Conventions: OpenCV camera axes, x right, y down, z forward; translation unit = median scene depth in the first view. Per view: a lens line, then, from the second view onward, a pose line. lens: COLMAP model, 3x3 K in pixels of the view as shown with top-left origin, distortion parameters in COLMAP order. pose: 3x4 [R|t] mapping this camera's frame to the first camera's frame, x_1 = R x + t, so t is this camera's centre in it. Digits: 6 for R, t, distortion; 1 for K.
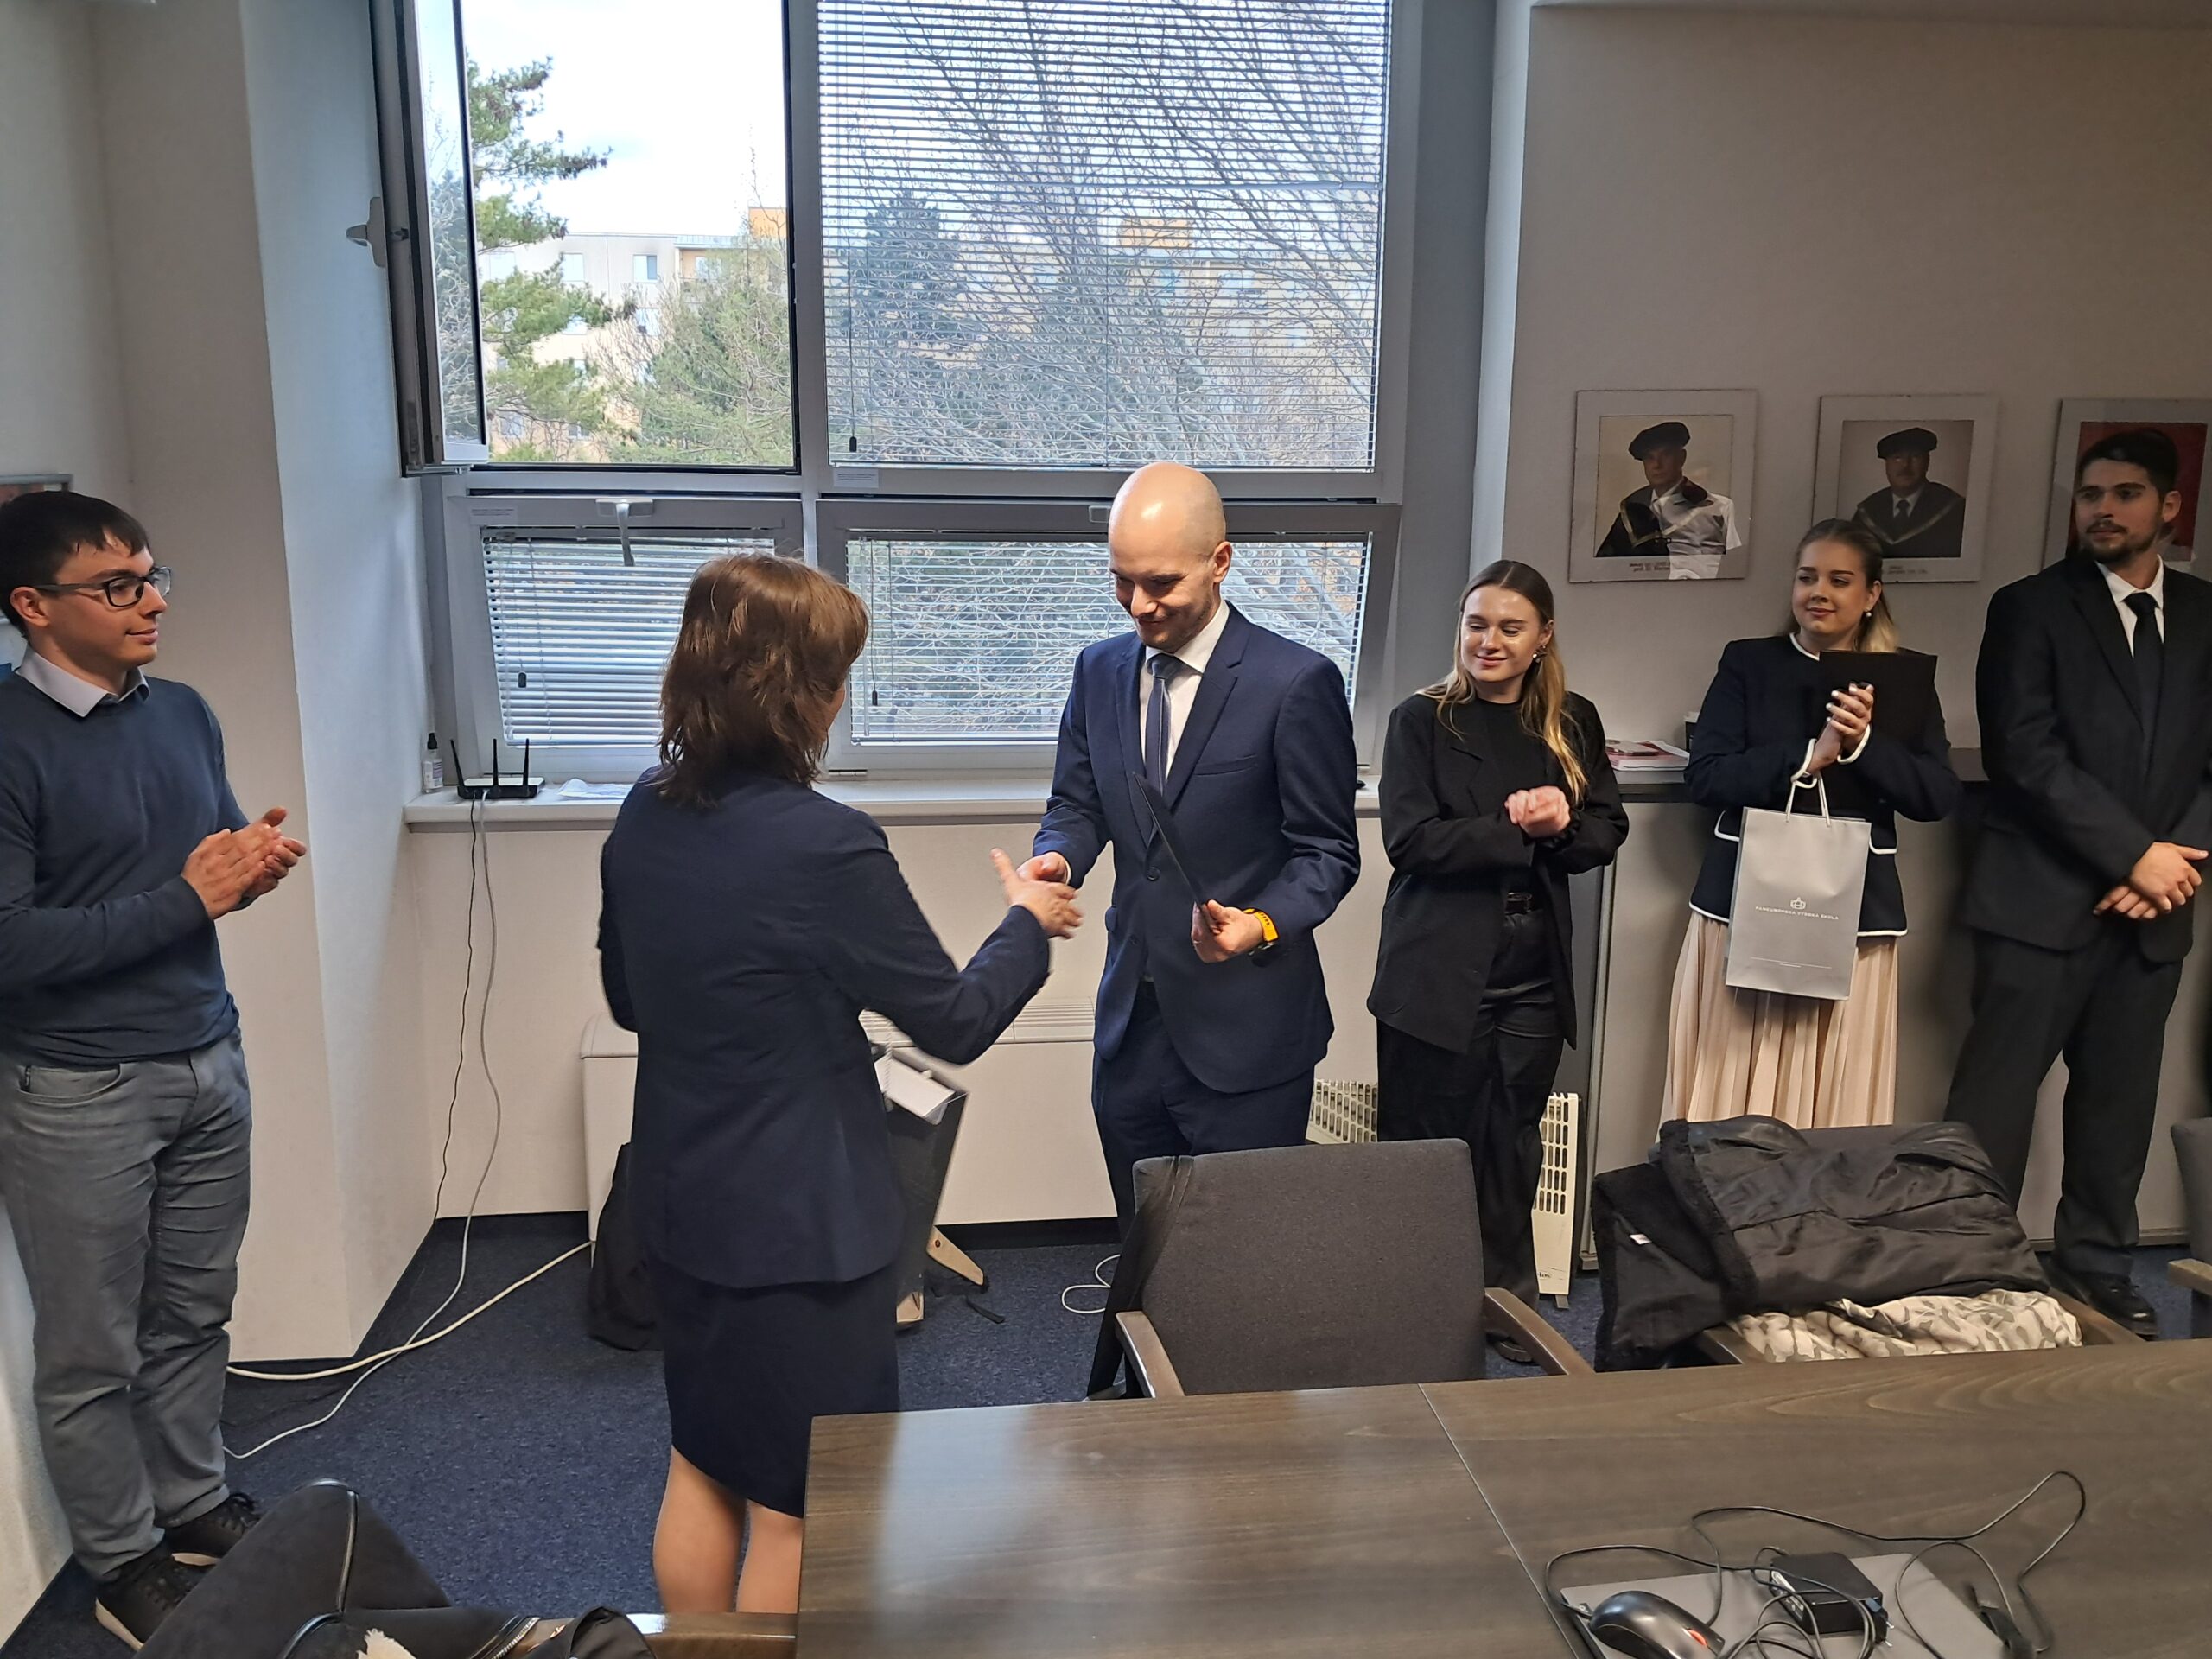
lens RADIAL K [[1755.2, 0, 1106.0], [0, 1755.2, 829.5], [0, 0, 1]] dist [0.019737, 0.002127]
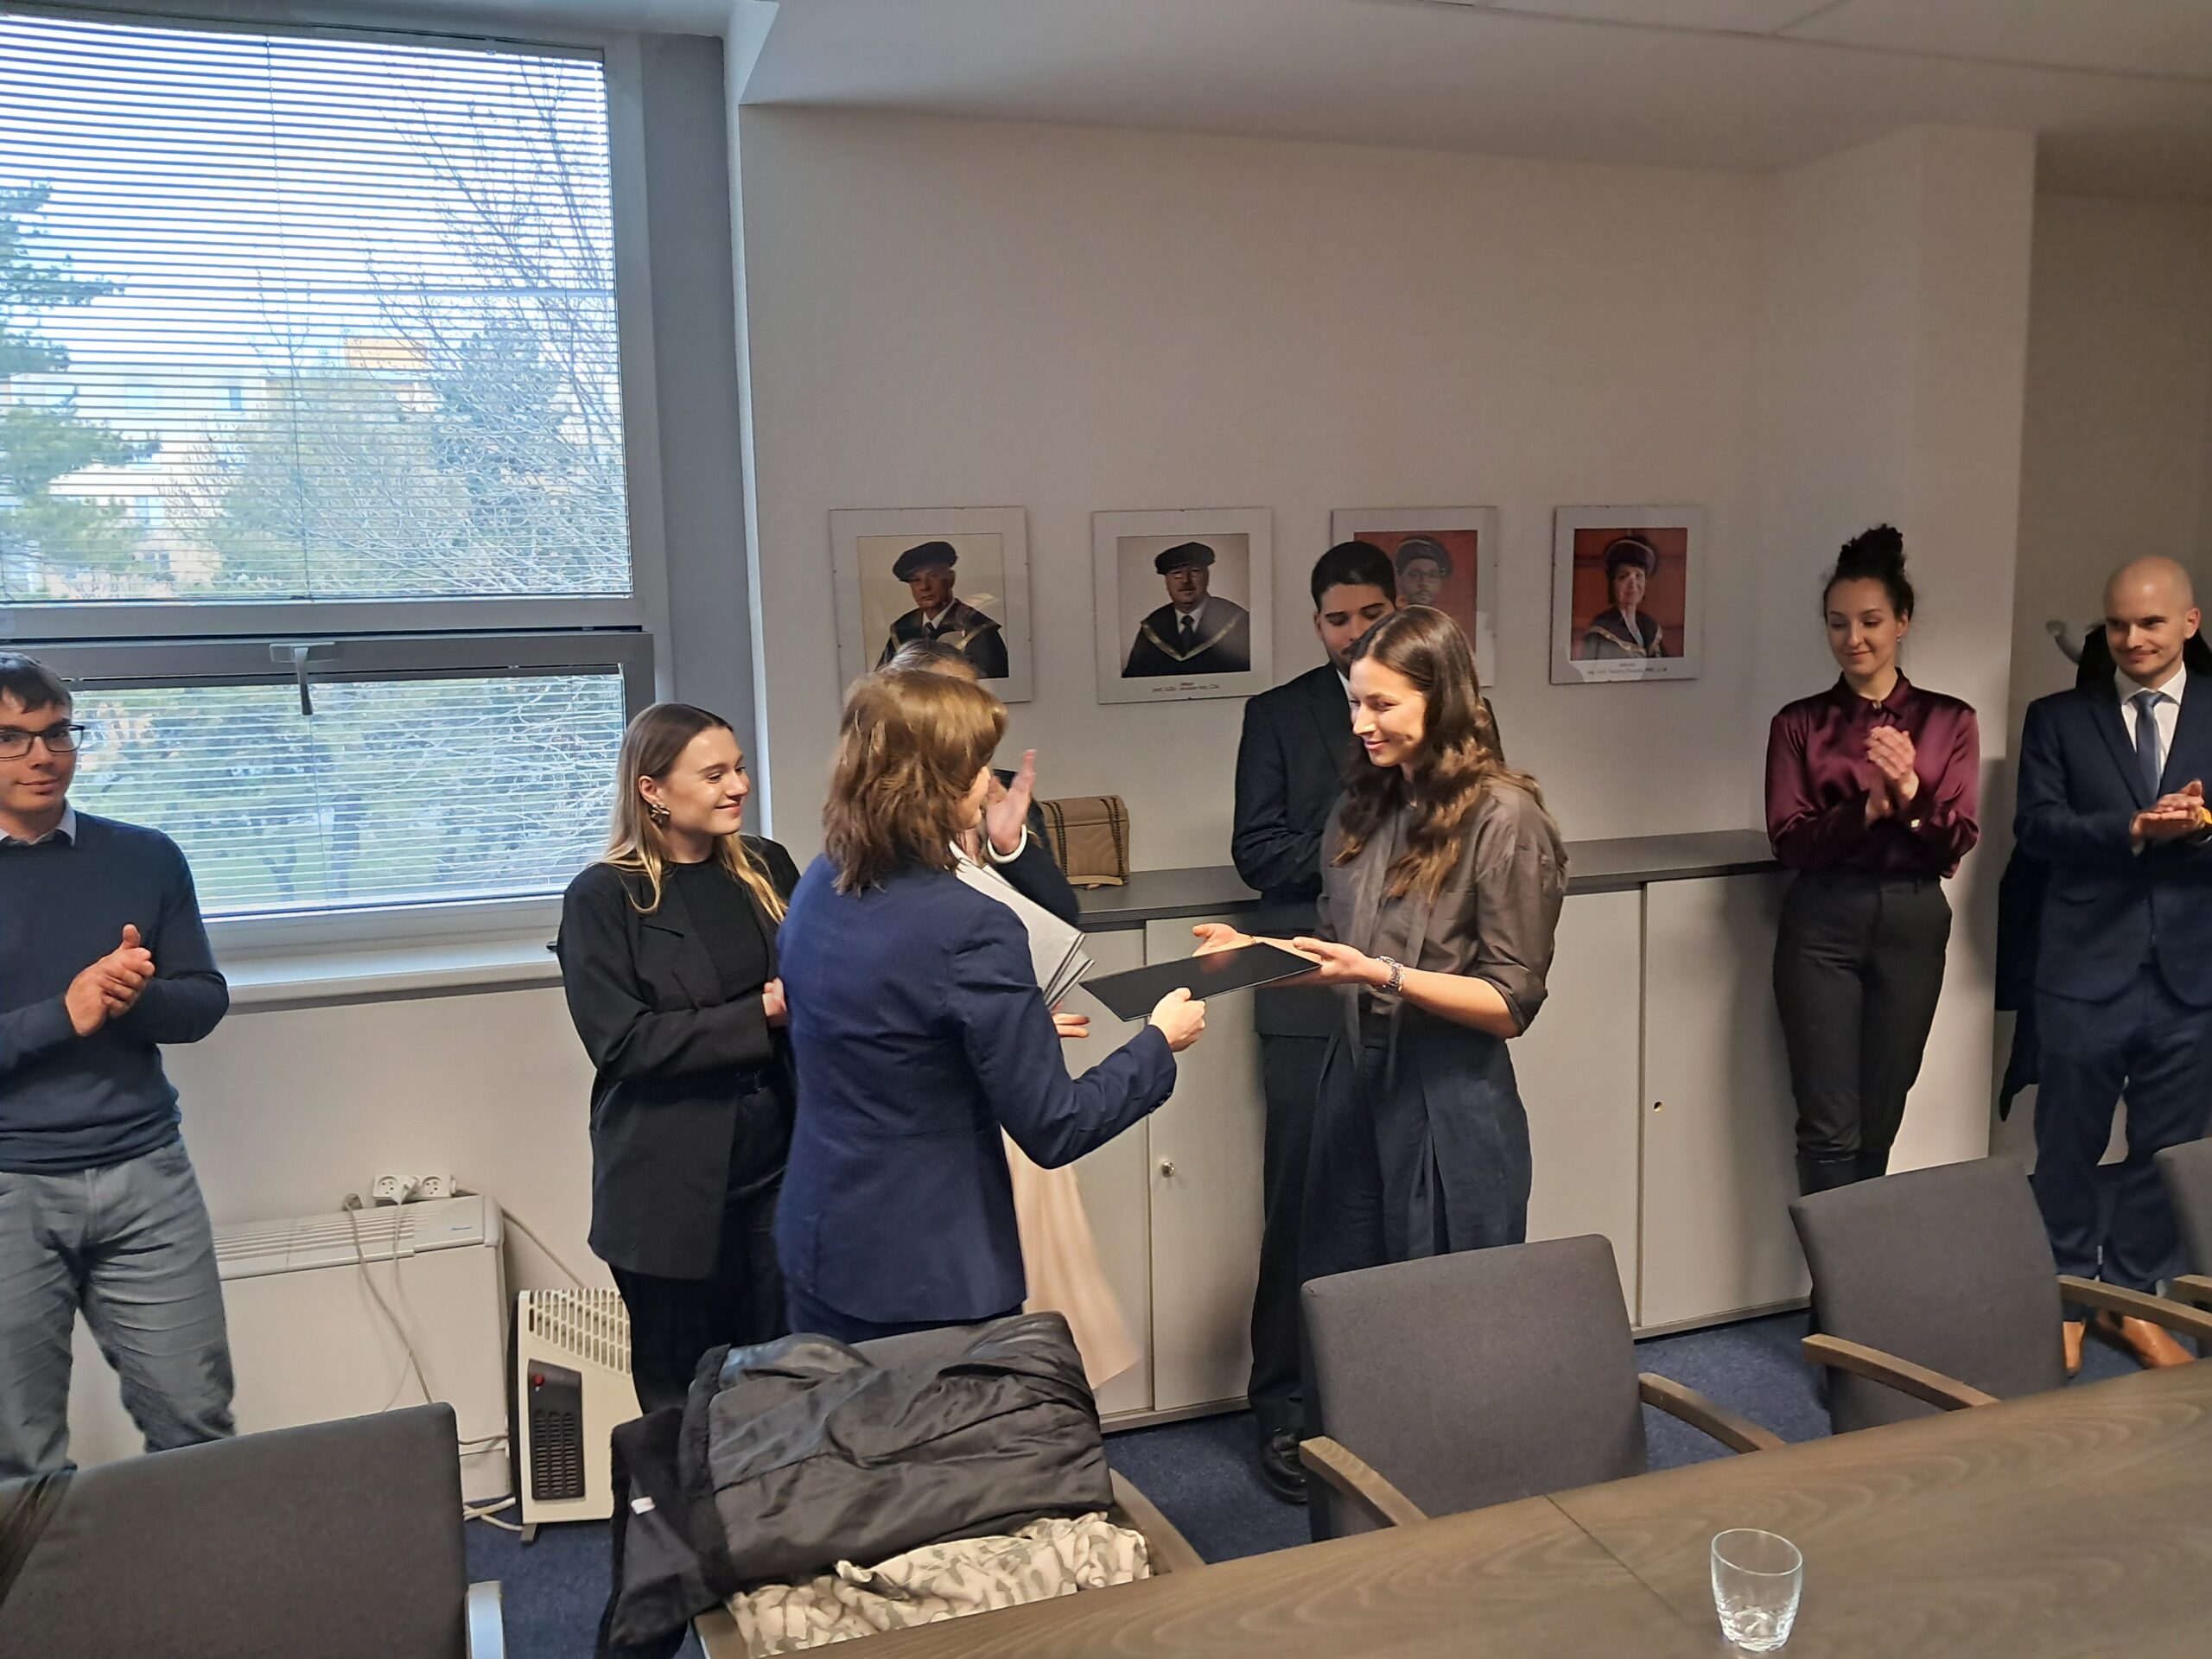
lens RADIAL K [[1720.3, 0, 1105.2], [0, 1720.3, 889.7], [0, 0, 1]] dist [0.067820, -0.041628]
pose [[0.984237, -0.059870, 0.166414, 0.409875], [0.065487, 0.997447, -0.028467, -0.022077], [-0.164285, 0.038917, 0.985645, 0.141123]]
